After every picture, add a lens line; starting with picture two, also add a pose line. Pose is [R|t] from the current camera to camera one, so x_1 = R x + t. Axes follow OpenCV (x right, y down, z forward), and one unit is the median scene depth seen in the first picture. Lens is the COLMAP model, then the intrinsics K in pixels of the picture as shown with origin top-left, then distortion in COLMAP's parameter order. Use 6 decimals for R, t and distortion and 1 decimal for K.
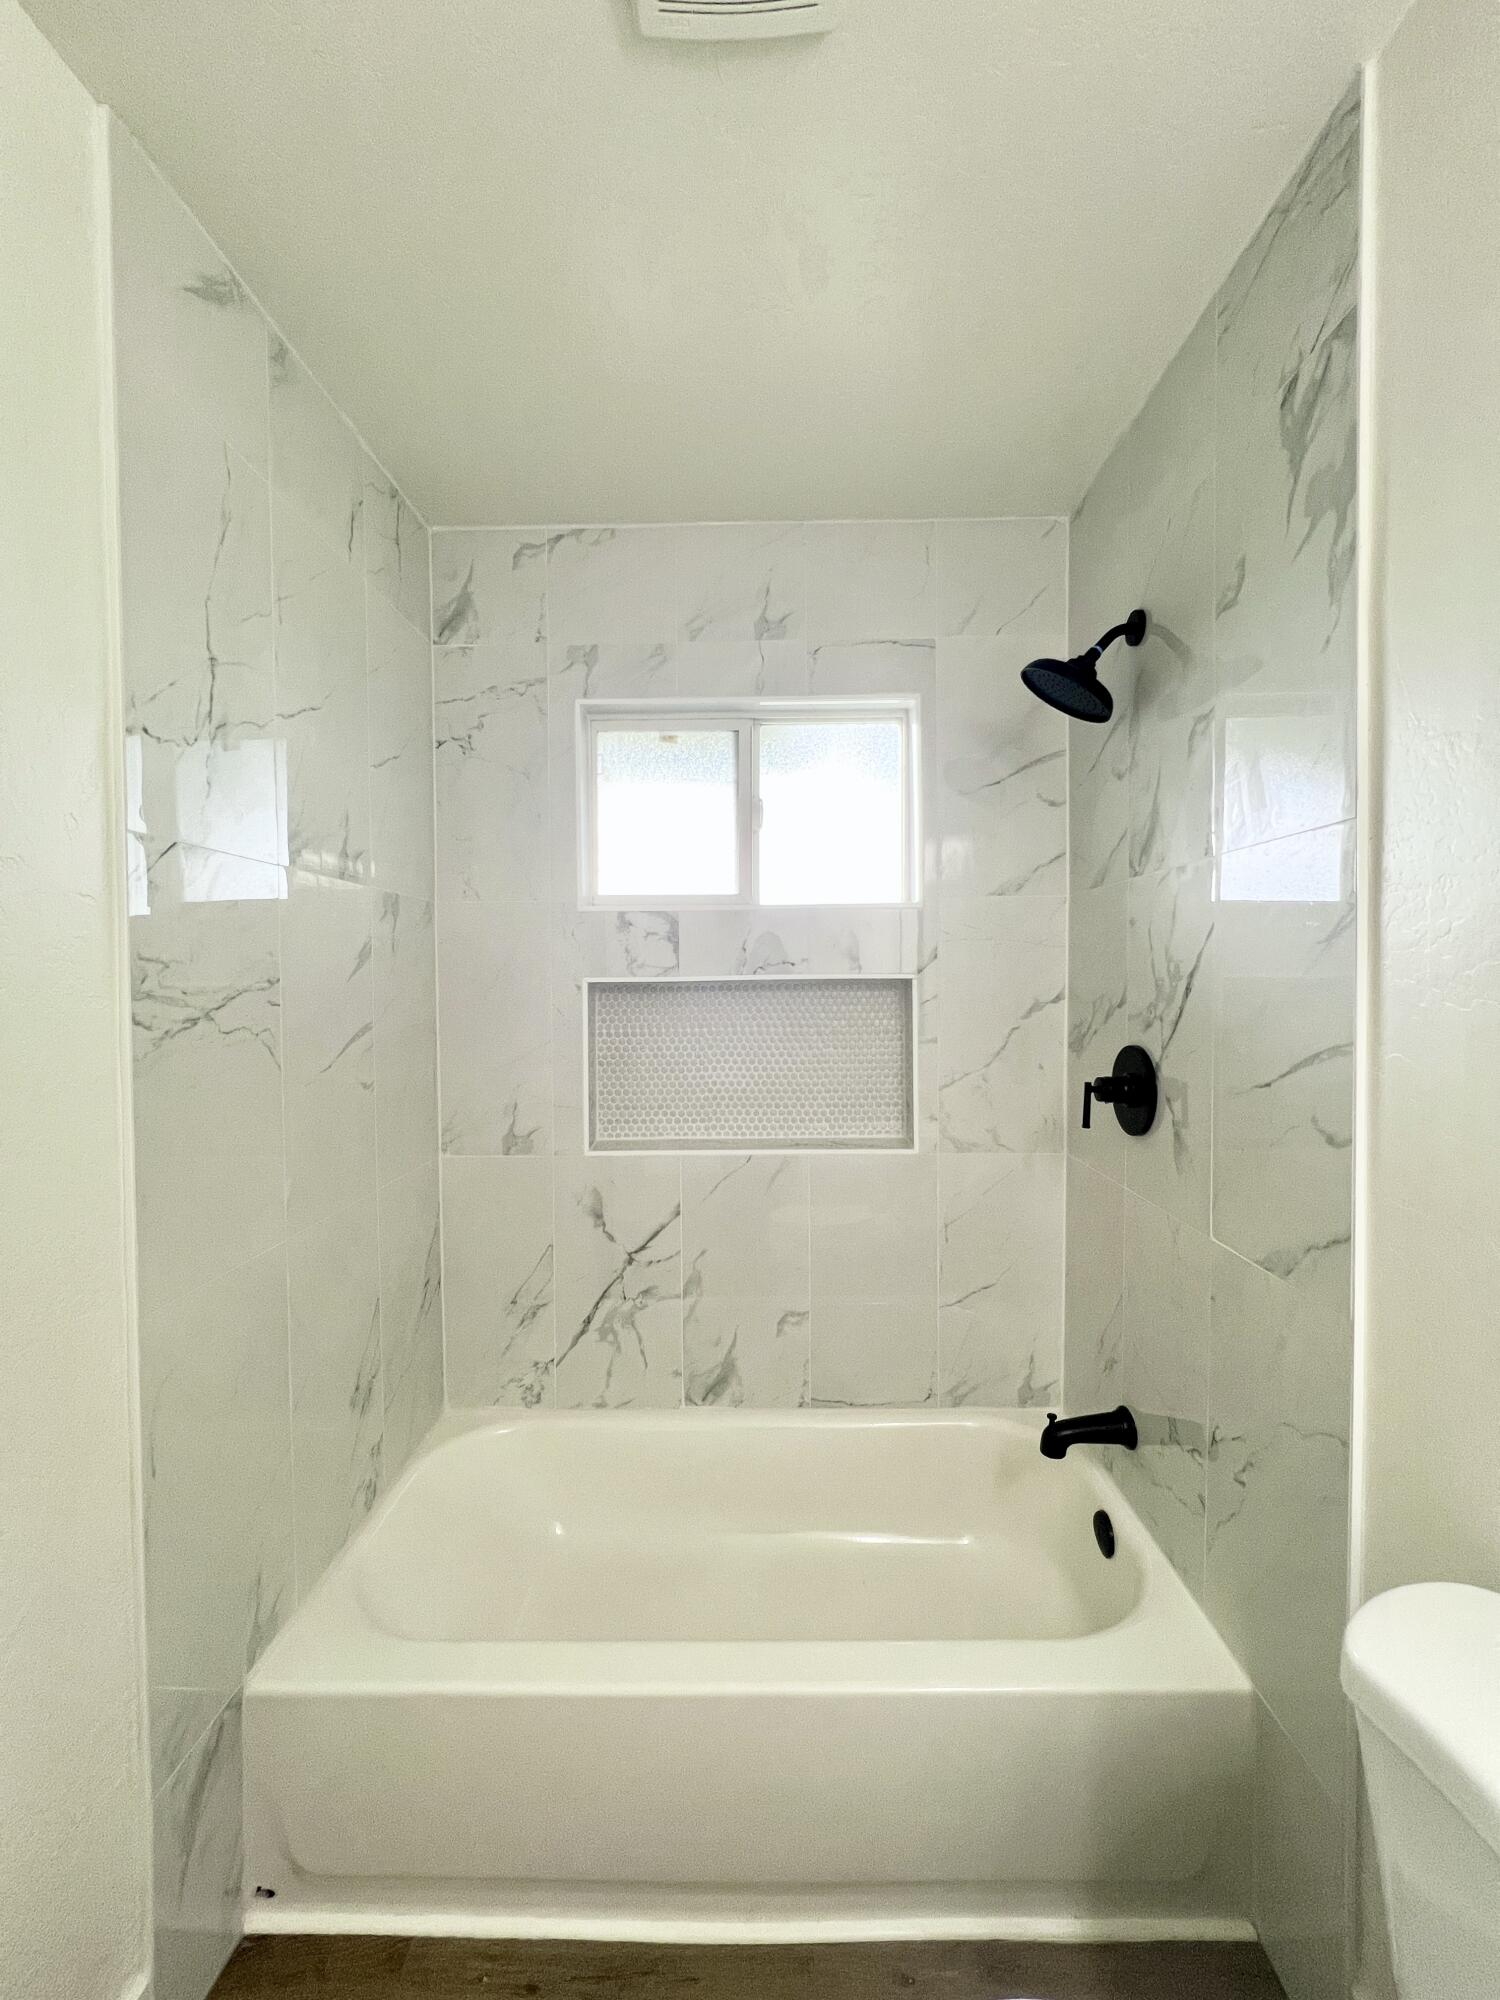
lens RADIAL K [[798.1, 0, 753.8], [0, 798.1, 990.4], [0, 0, 1]] dist [0.000474, -0.000074]
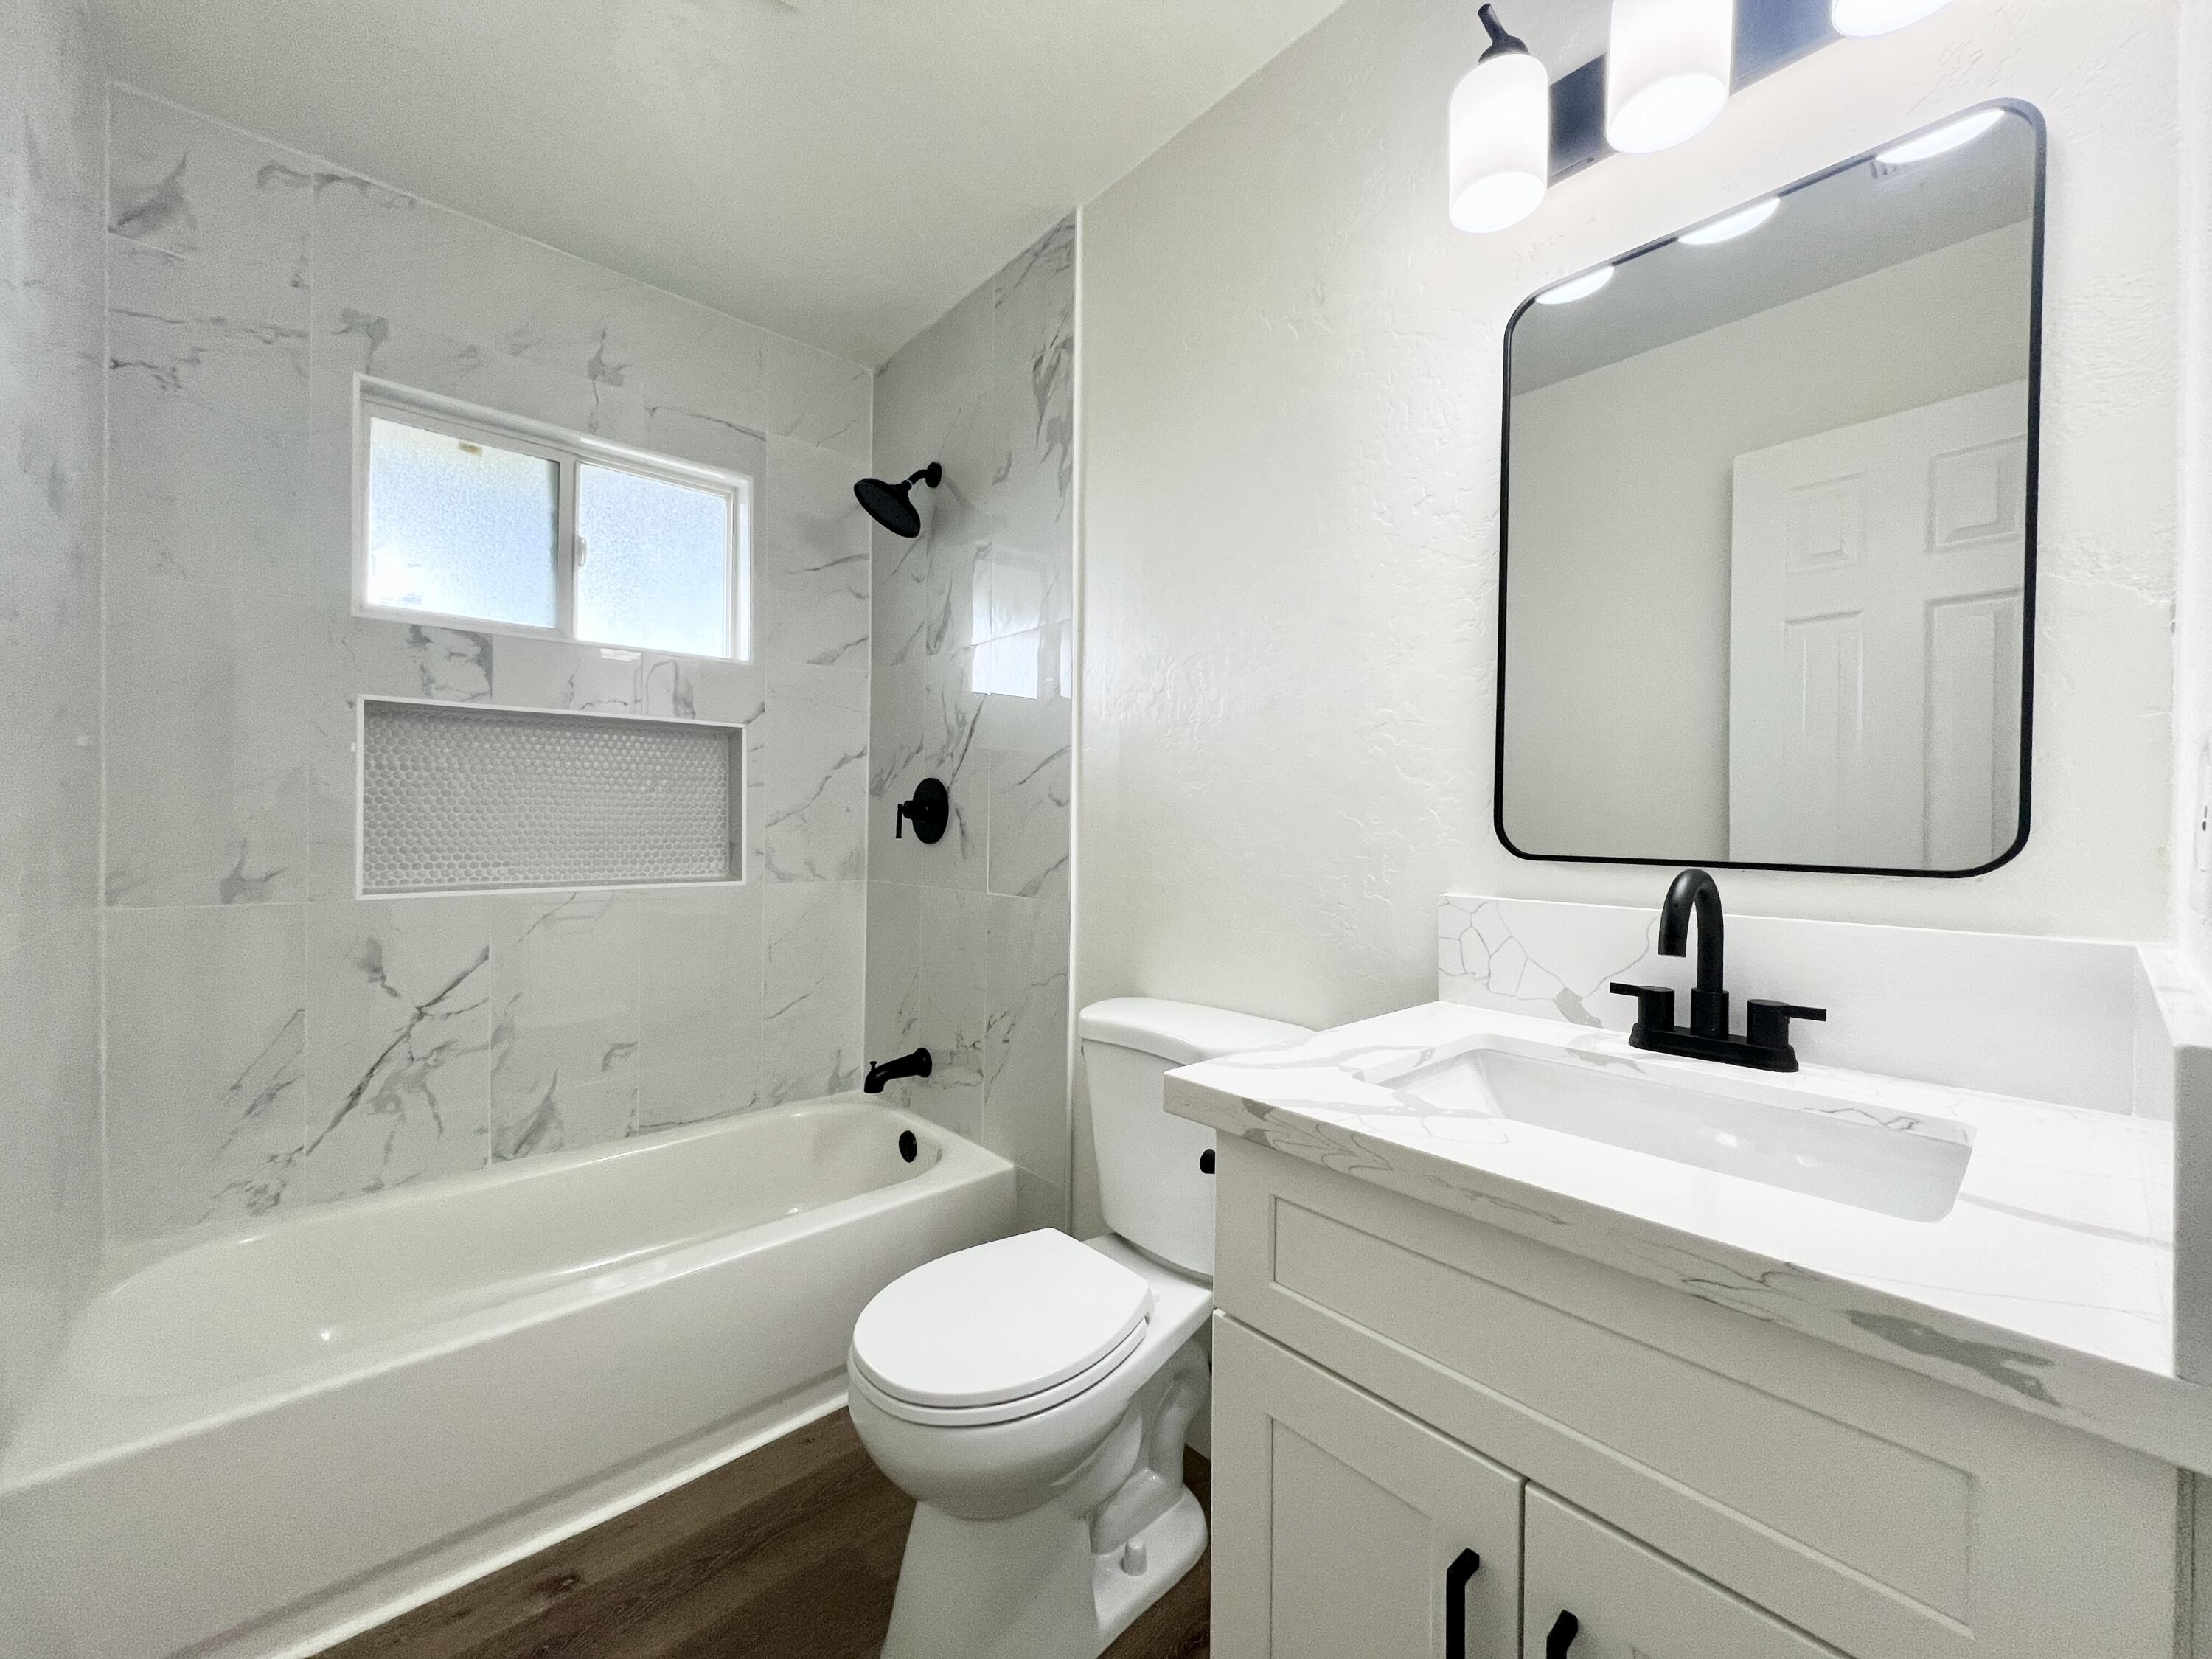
lens RADIAL K [[882.7, 0, 1101.0], [0, 882.7, 826.3], [0, 0, 1]] dist [0.000474, -0.000074]
pose [[0.731567, 0.012071, 0.681662, -0.275549], [-0.000656, 0.999855, -0.017002, 0.143991], [-0.681769, 0.011990, 0.731469, -0.247520]]
